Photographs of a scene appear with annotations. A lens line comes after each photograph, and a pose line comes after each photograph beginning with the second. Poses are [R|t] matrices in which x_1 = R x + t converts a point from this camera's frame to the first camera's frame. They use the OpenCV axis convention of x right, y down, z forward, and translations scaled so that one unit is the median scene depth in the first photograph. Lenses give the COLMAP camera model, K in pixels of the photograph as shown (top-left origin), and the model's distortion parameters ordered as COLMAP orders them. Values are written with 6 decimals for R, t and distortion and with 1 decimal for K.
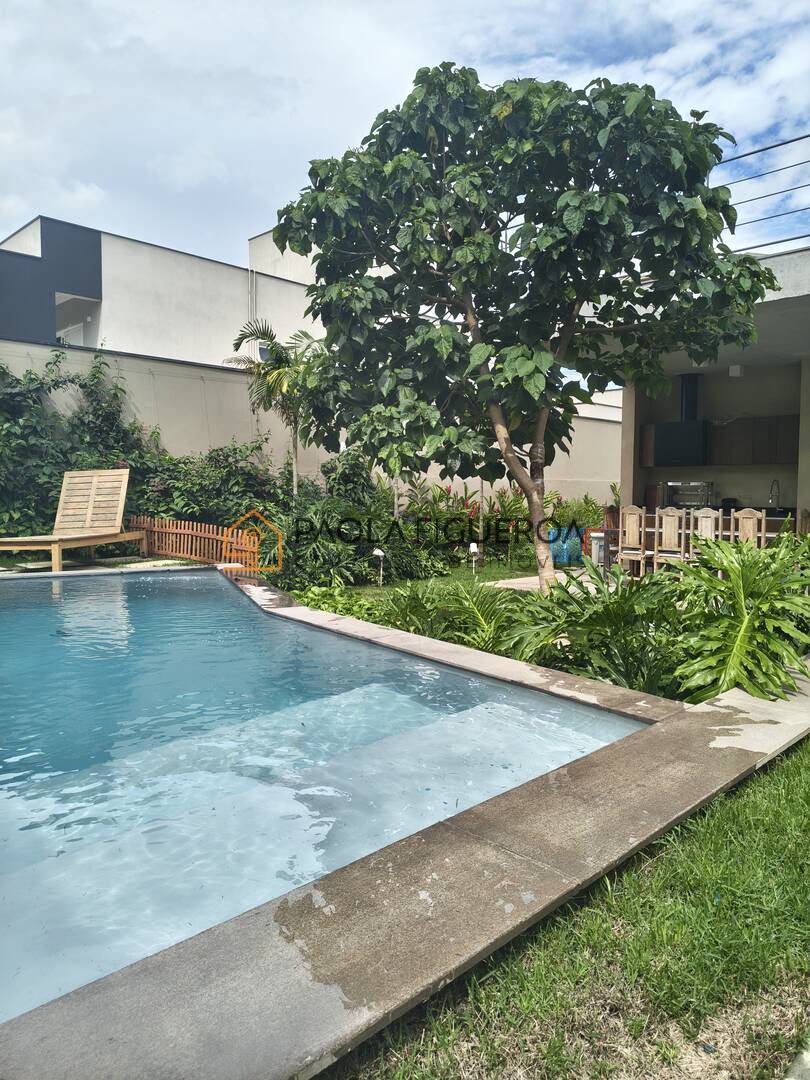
lens RADIAL K [[743.8, 0, 411.8], [0, 743.8, 544.1], [0, 0, 1]] dist [0.055658, -0.065556]
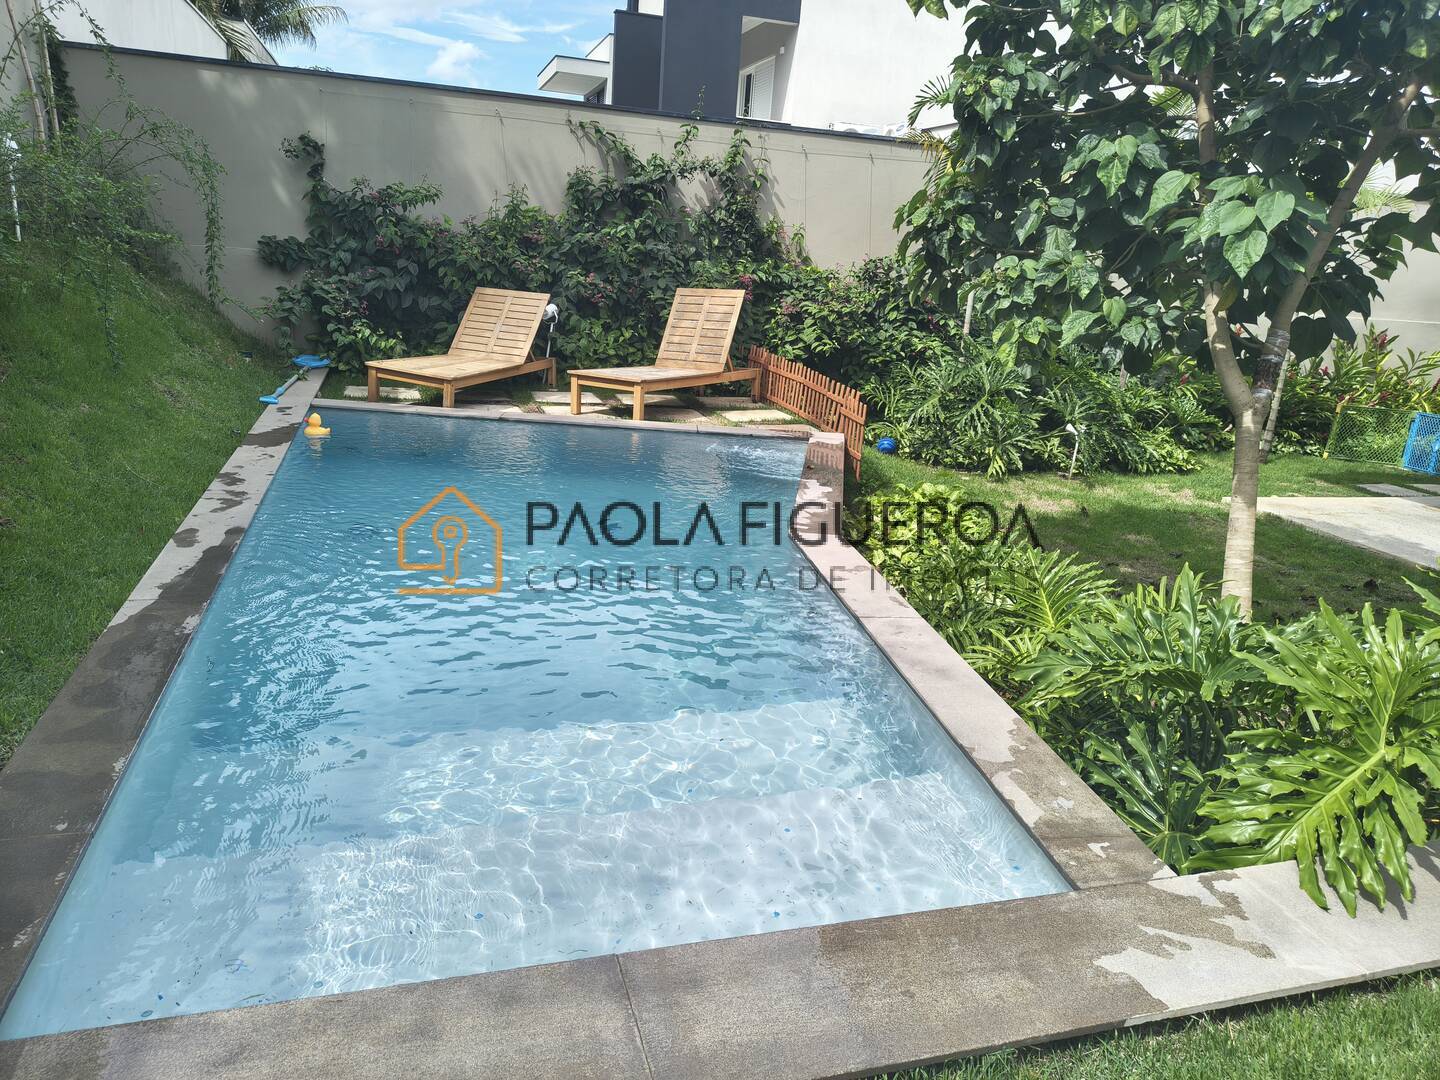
lens RADIAL K [[991.7, 0, 721.5], [0, 991.7, 544.5], [0, 0, 1]] dist [0.055658, -0.065556]
pose [[0.872353, 0.193483, -0.448959, 0.125991], [-0.096107, 0.968301, 0.230556, -0.079271], [0.479336, -0.157978, 0.863296, 0.032400]]
